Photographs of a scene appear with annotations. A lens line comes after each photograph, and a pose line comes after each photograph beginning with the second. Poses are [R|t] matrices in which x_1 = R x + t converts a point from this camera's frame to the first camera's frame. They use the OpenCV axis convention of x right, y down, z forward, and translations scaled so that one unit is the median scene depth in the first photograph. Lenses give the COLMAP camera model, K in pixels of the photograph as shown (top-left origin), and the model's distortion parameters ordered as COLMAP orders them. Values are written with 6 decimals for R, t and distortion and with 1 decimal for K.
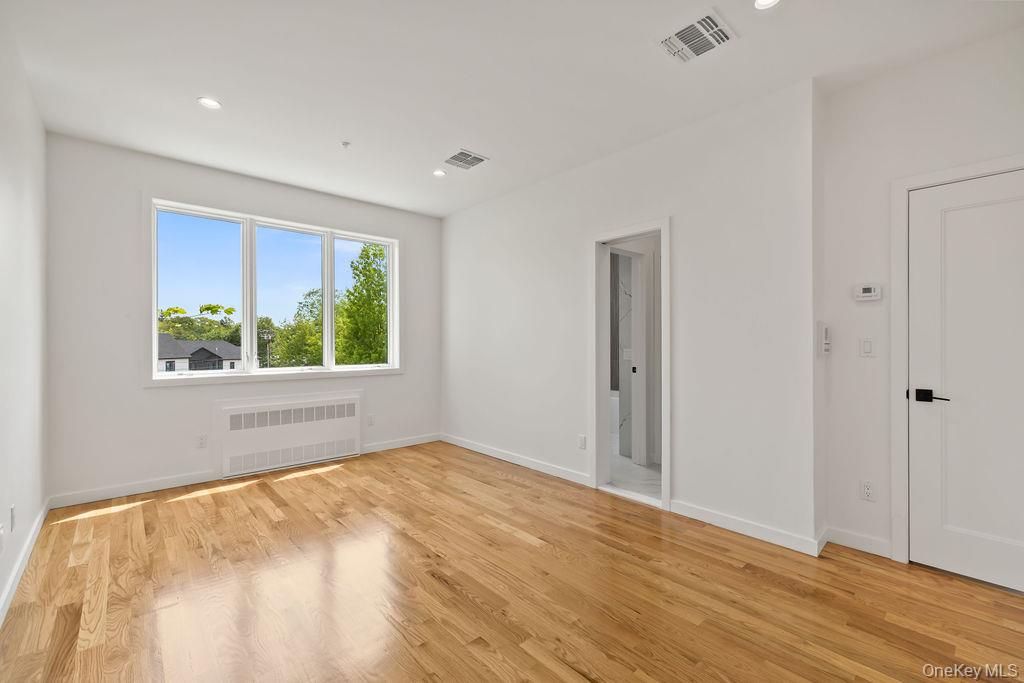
lens RADIAL K [[433.8, 0, 512.5], [0, 433.8, 336.9], [0, 0, 1]] dist [-0.009481, 0.000322]
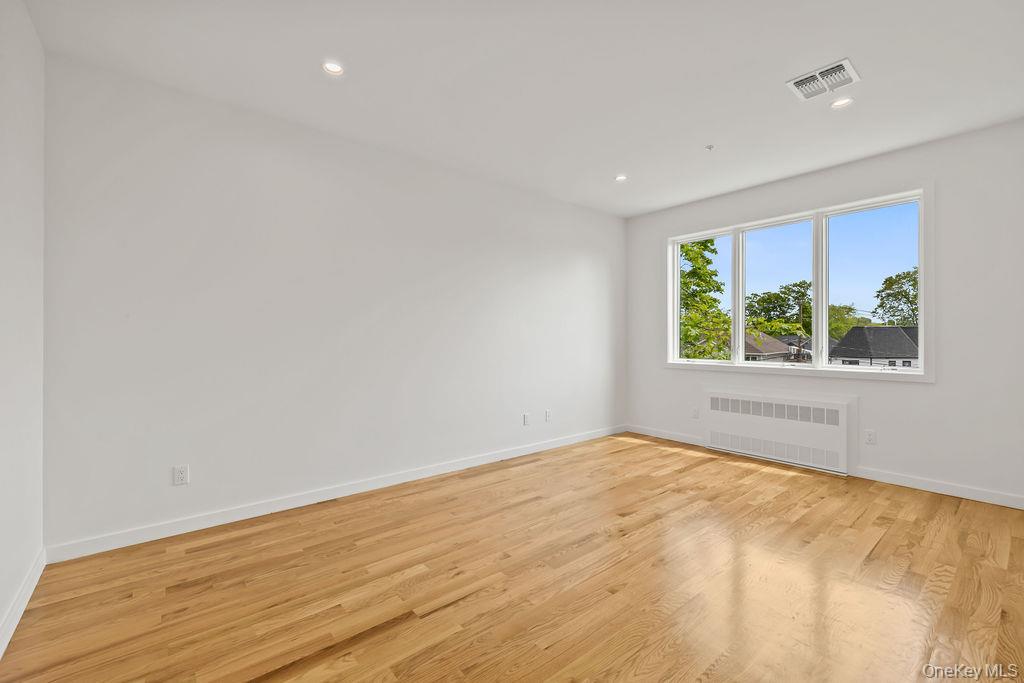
lens RADIAL K [[433.8, 0, 512.5], [0, 433.8, 336.9], [0, 0, 1]] dist [-0.009481, 0.000322]
pose [[-0.052666, -0.001154, -0.998612, 0.618352], [0.015264, 0.999882, -0.001960, 0.005134], [0.998496, -0.015346, -0.052642, 0.523963]]
